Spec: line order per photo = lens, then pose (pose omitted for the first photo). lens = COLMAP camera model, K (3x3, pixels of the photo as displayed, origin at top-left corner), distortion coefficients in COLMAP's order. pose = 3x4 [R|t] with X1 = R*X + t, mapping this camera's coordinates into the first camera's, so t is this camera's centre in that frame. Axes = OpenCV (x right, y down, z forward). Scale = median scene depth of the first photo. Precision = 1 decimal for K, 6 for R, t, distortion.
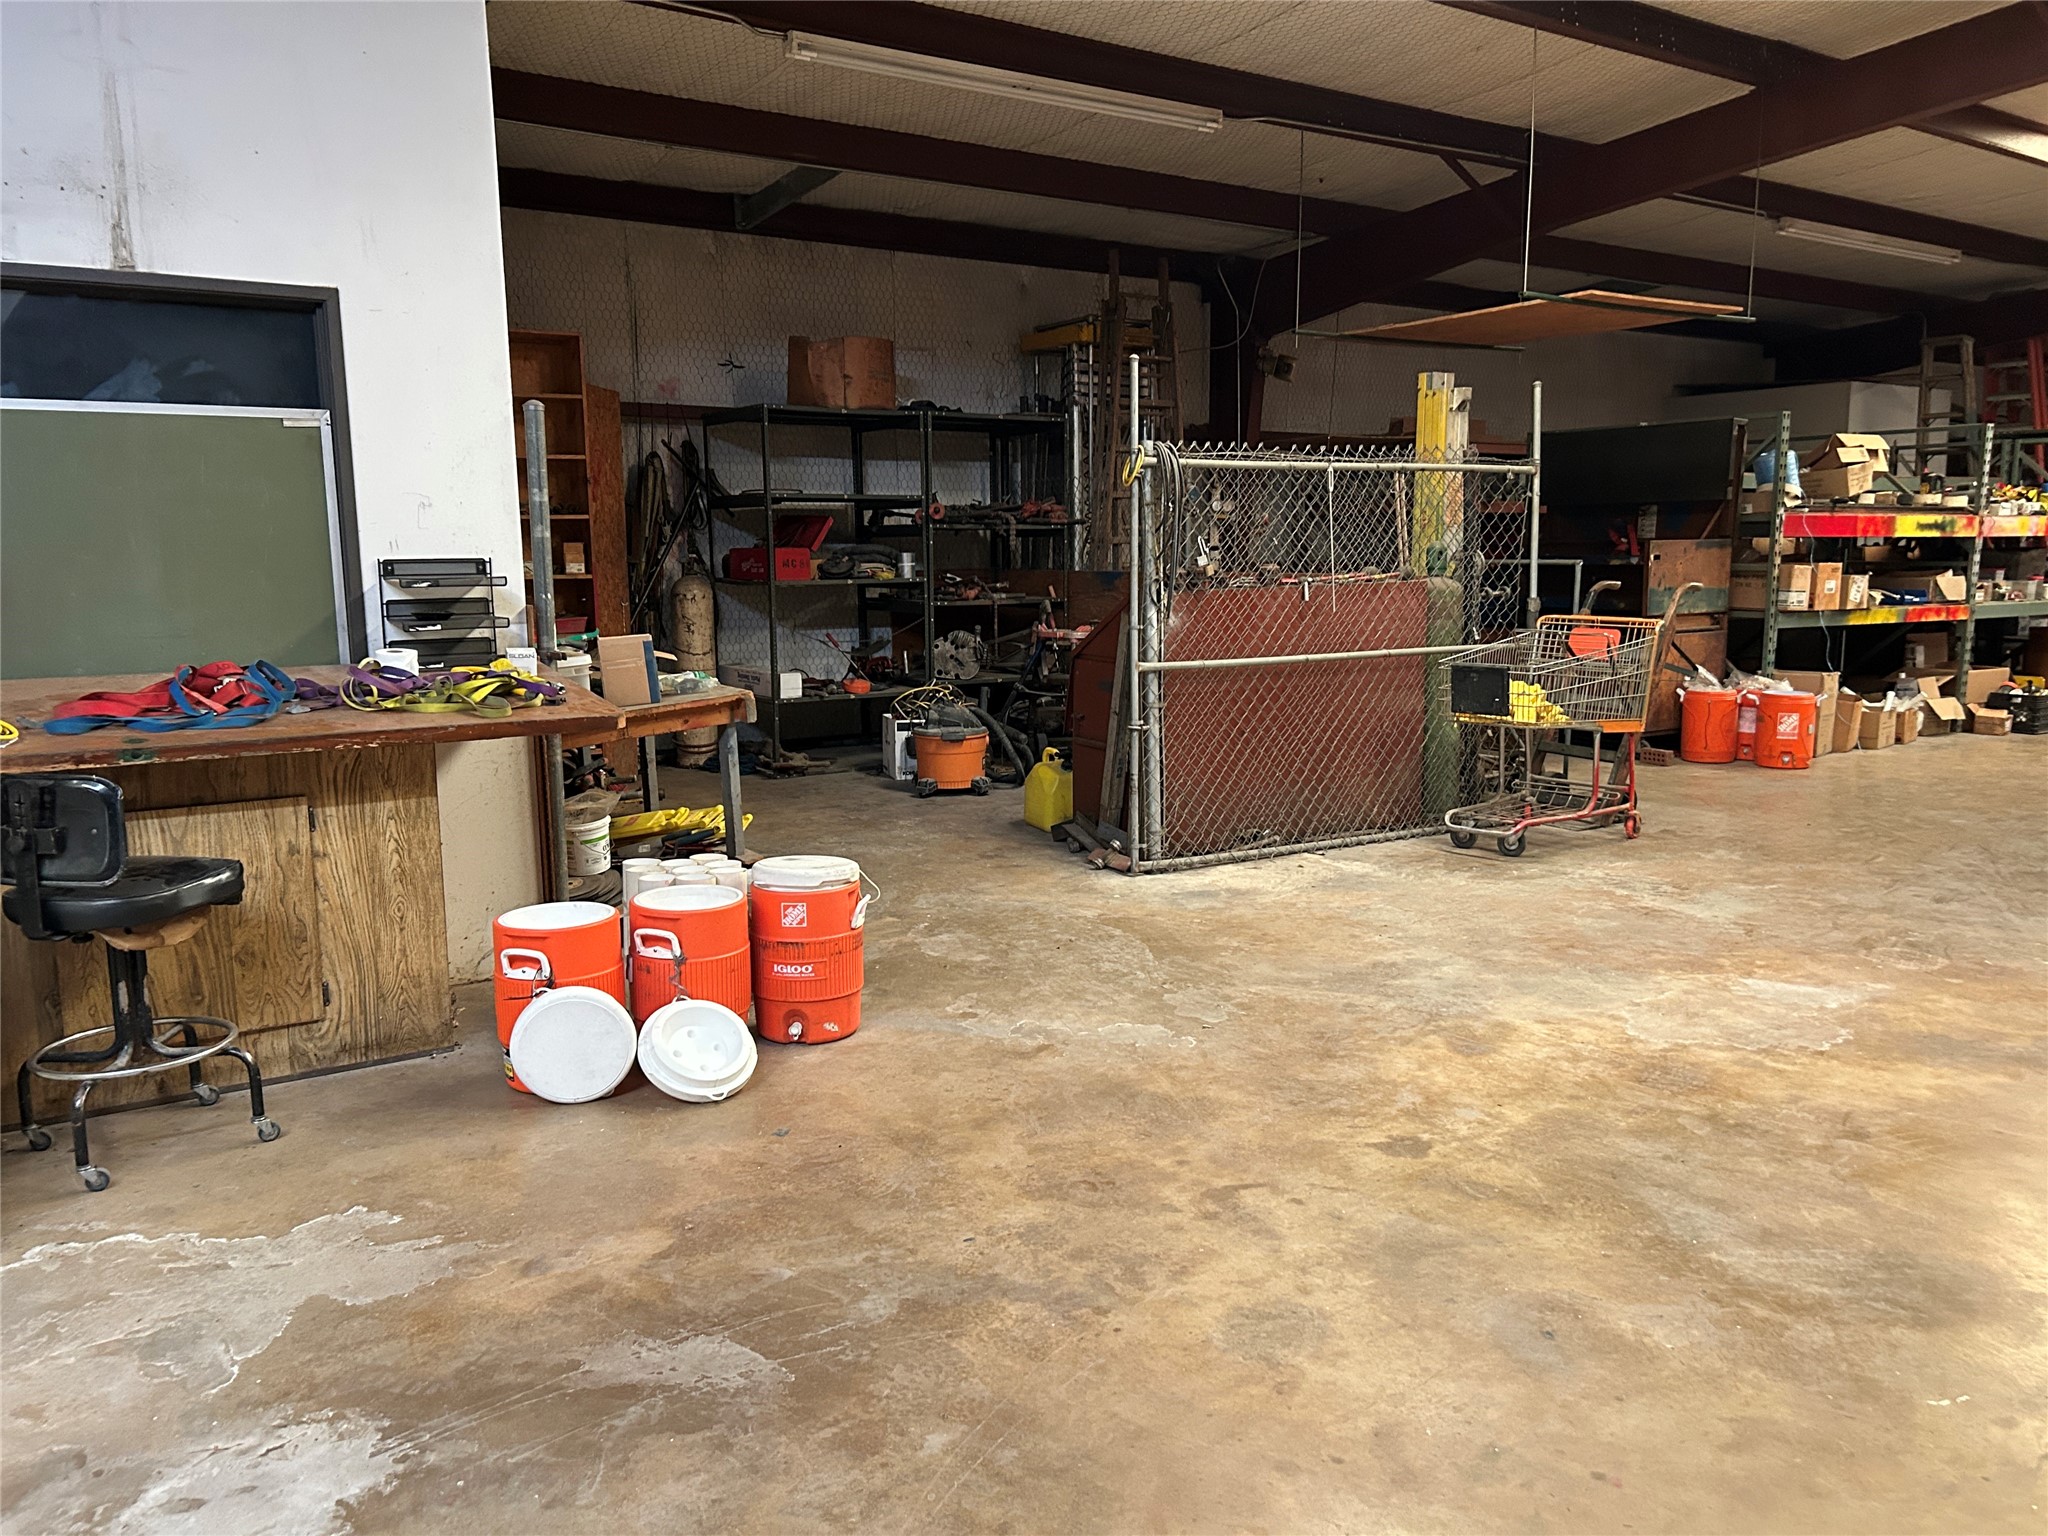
lens RADIAL K [[1544.1, 0, 1032.9], [0, 1544.1, 779.3], [0, 0, 1]] dist [0.070310, -0.095529]
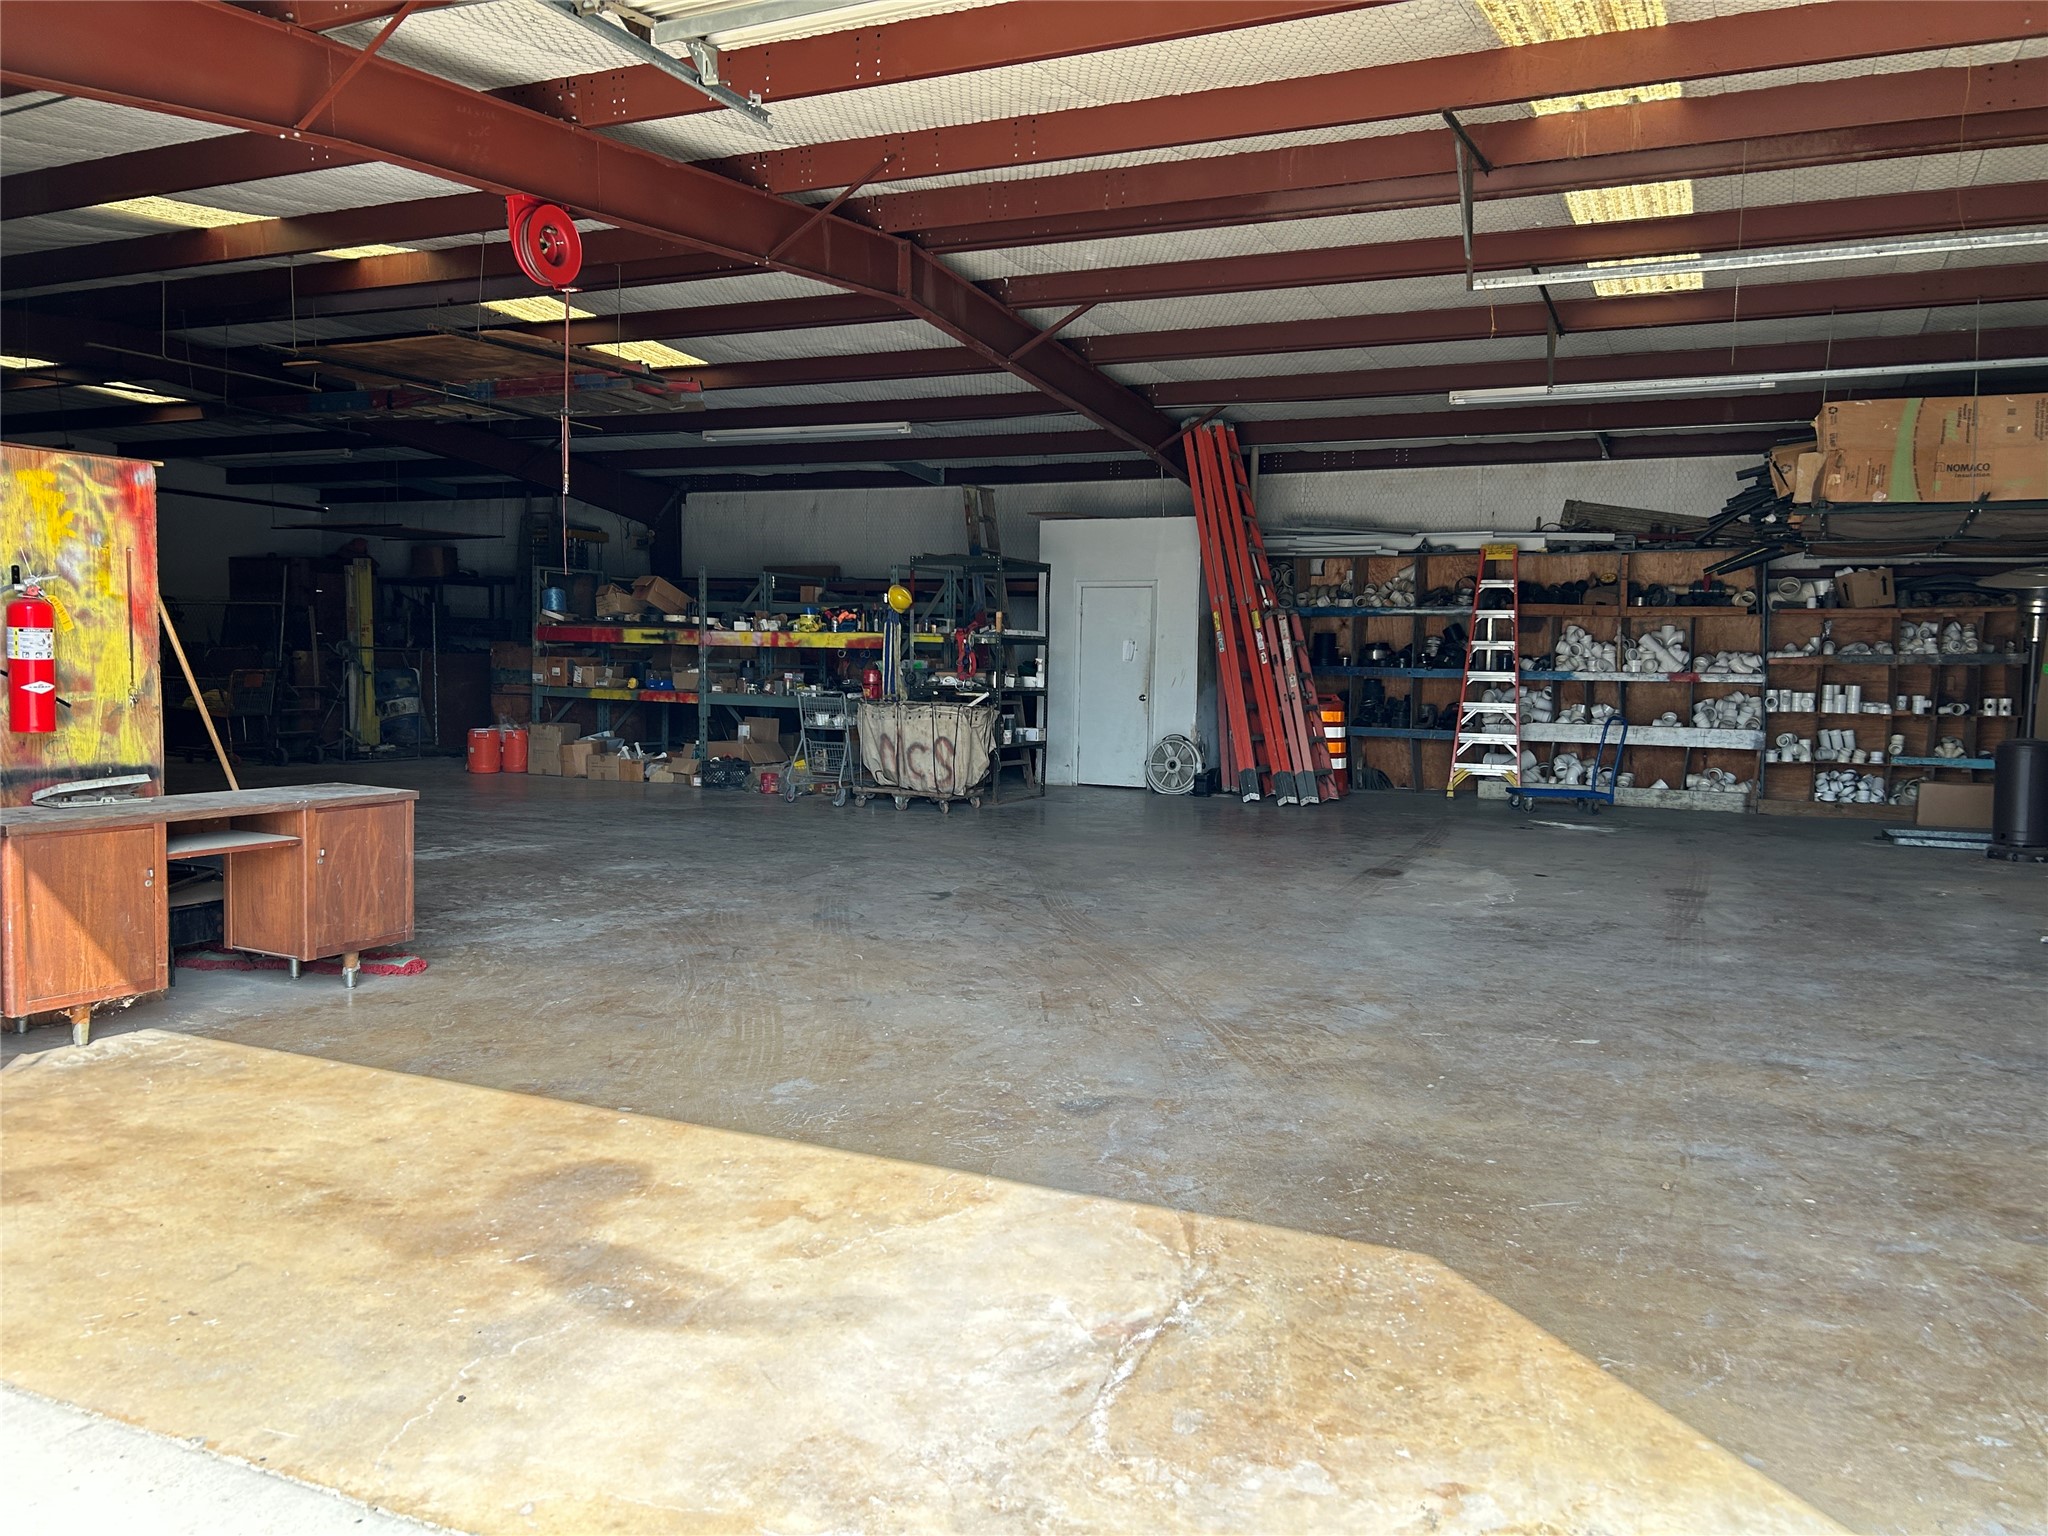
lens RADIAL K [[1544.6, 0, 1033.0], [0, 1544.6, 786.8], [0, 0, 1]] dist [0.107623, -0.194945]
pose [[0.510149, 0.088077, -0.855564, 2.081170], [-0.155248, 0.987833, 0.009123, -0.093660], [0.845959, 0.128170, 0.517616, 0.578531]]
